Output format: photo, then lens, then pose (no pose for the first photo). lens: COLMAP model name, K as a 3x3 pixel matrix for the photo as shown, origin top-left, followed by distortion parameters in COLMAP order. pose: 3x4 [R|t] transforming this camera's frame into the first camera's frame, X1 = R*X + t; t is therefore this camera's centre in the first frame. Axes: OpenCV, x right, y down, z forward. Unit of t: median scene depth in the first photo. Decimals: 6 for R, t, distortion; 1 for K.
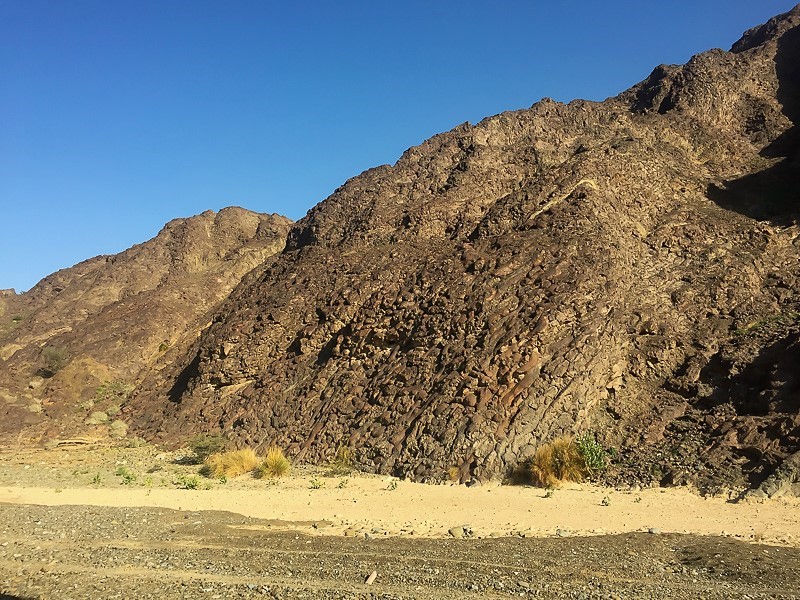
lens RADIAL K [[701.4, 0, 400.0], [0, 701.4, 300.0], [0, 0, 1]] dist [0.082292, -0.072477]
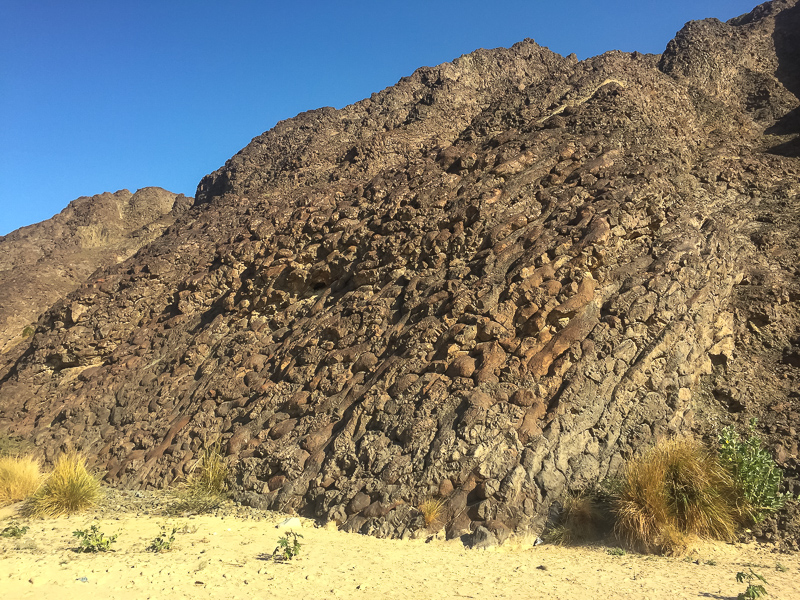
lens RADIAL K [[701.4, 0, 400.0], [0, 701.4, 300.0], [0, 0, 1]] dist [0.082292, -0.072477]
pose [[0.996262, 0.036663, 0.078217, 0.011149], [-0.034170, 0.998872, -0.032969, 0.094847], [-0.079337, 0.030173, 0.996391, 0.414948]]
